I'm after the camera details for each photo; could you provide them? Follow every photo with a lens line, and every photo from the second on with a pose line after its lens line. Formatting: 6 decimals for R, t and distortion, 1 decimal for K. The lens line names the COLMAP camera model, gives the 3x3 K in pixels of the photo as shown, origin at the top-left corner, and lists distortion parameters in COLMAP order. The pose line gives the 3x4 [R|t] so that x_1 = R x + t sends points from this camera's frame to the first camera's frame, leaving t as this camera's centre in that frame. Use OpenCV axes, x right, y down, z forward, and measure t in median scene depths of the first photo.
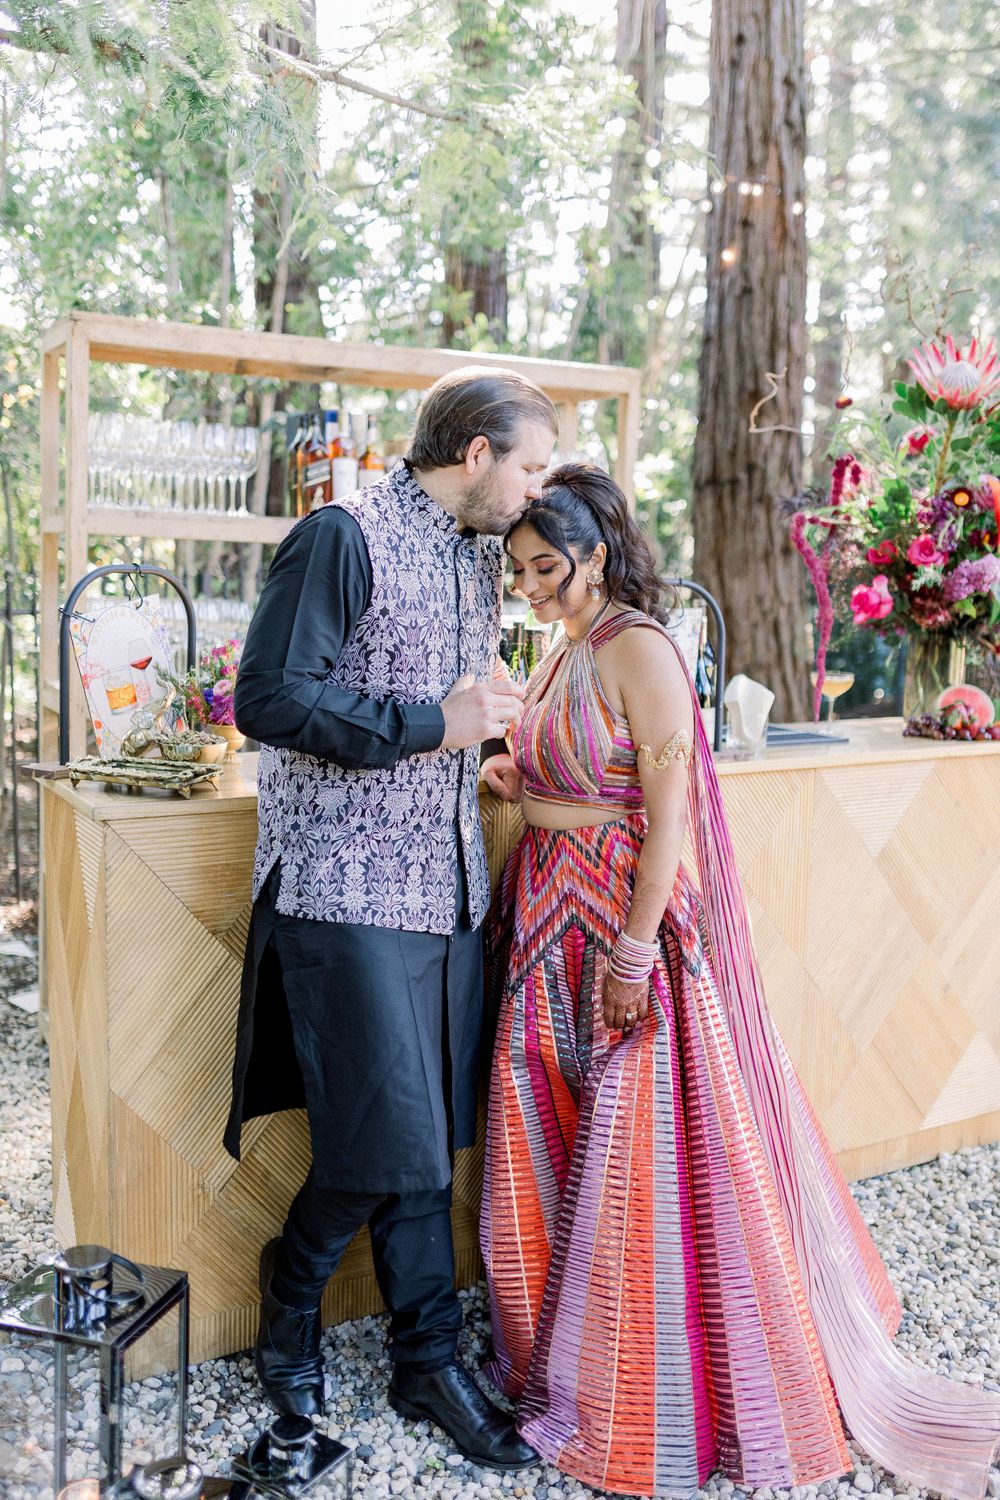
lens RADIAL K [[1469.1, 0, 504.3], [0, 1469.1, 746.8], [0, 0, 1]] dist [0.005742, 0.000000]
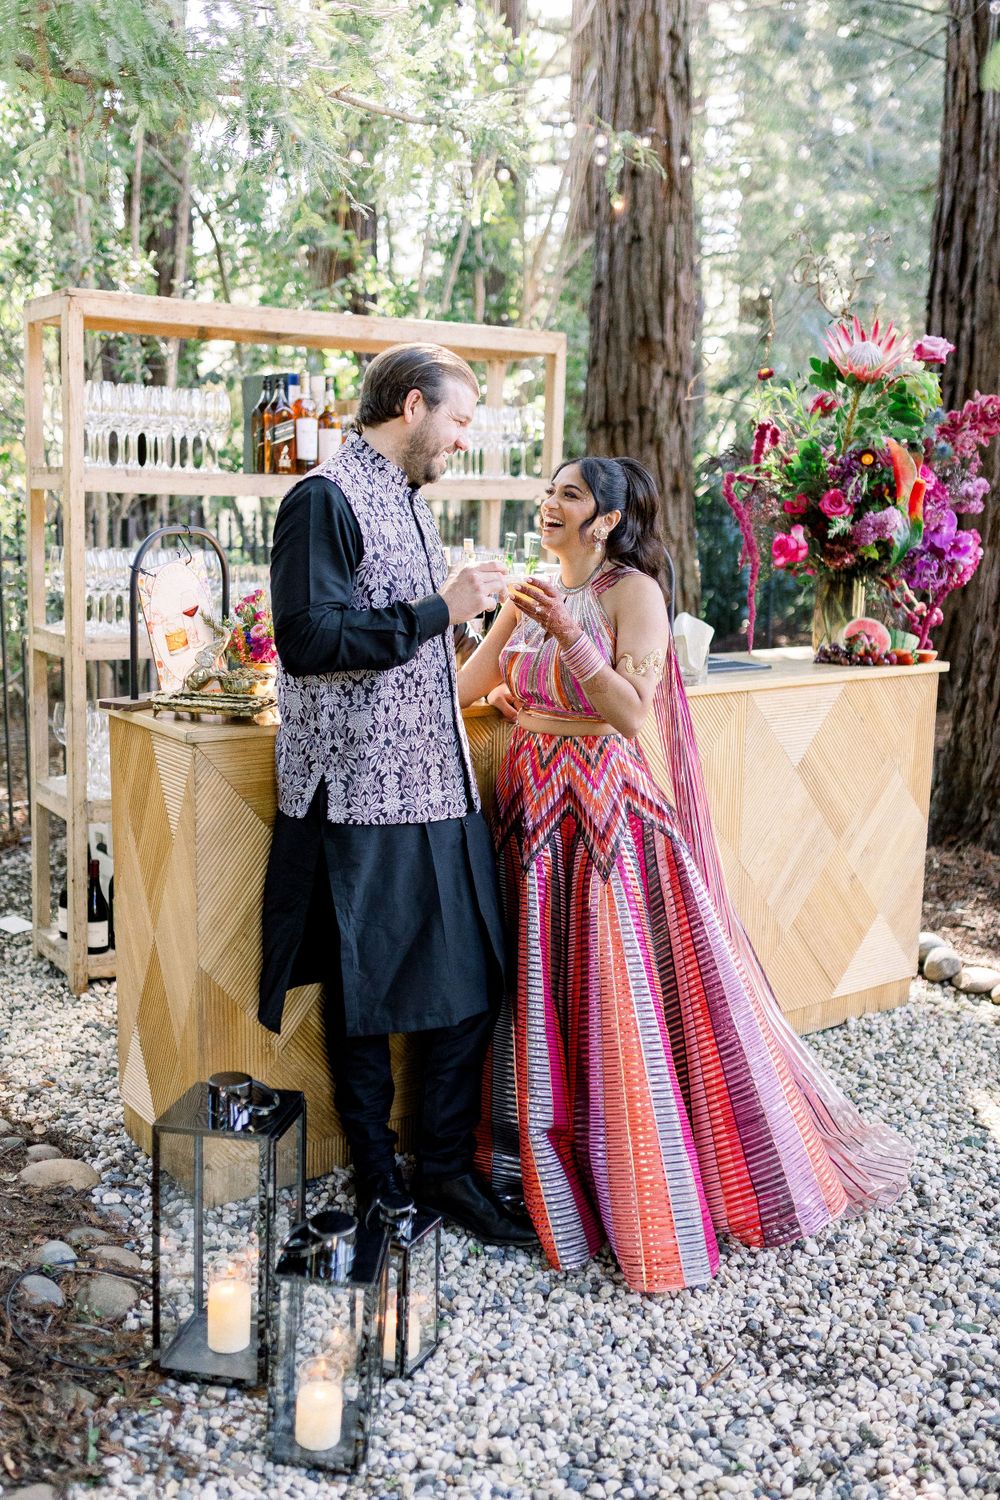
lens RADIAL K [[1469.1, 0, 497.5], [0, 1469.1, 754.1], [0, 0, 1]] dist [0.005742, 0.000000]
pose [[0.996462, -0.022498, 0.080979, -0.075815], [0.018485, 0.998579, 0.049974, 0.002174], [-0.081988, -0.048301, 0.995462, -0.141293]]
